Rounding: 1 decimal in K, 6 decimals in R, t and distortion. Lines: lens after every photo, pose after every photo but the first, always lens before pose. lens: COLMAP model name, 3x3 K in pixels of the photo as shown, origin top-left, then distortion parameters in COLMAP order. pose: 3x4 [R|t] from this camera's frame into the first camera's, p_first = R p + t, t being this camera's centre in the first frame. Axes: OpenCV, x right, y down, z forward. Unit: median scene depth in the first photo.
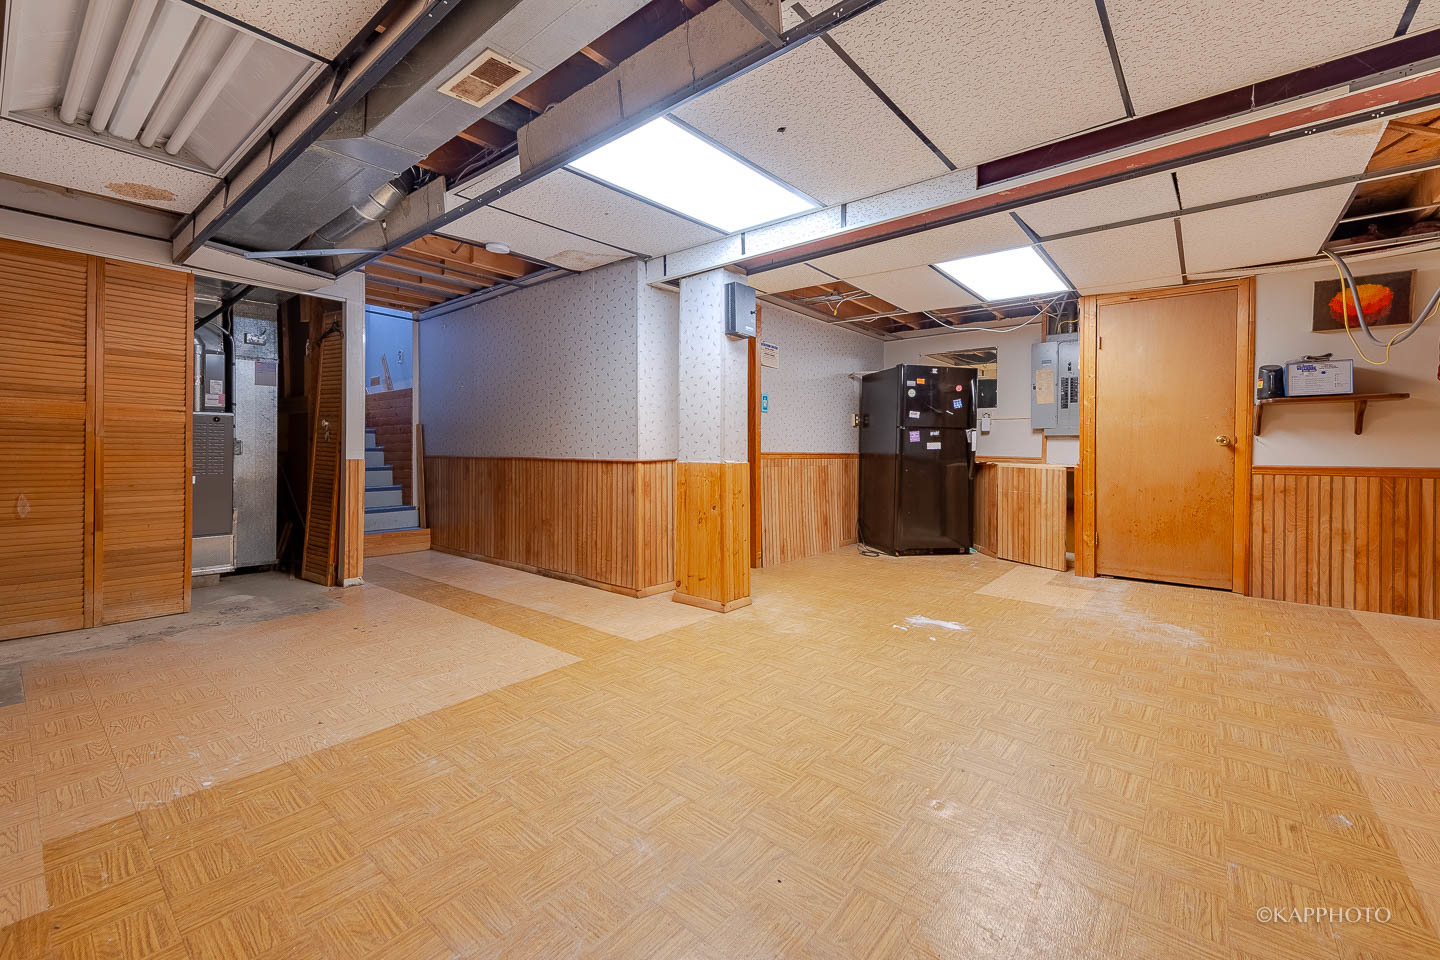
lens RADIAL K [[568.7, 0, 721.4], [0, 568.7, 460.8], [0, 0, 1]] dist [0.003290, -0.000074]
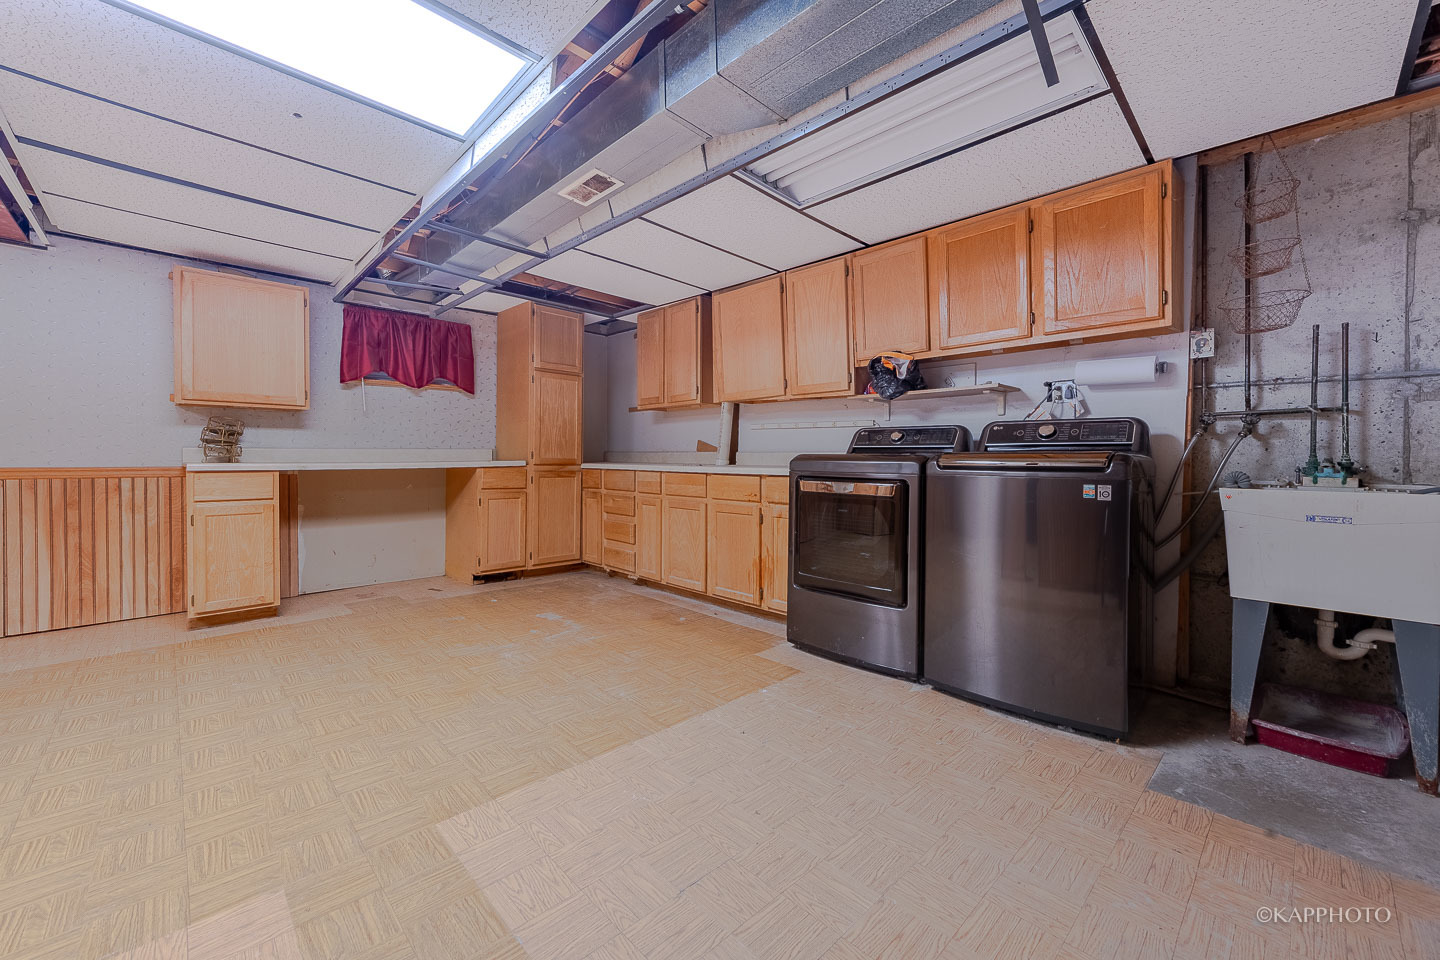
lens RADIAL K [[568.7, 0, 721.4], [0, 568.7, 460.8], [0, 0, 1]] dist [0.003290, -0.000074]
pose [[-0.992490, -0.016347, 0.121230, -0.778566], [-0.013714, 0.999652, 0.022523, -0.051081], [-0.121556, 0.020691, -0.992369, 2.003171]]
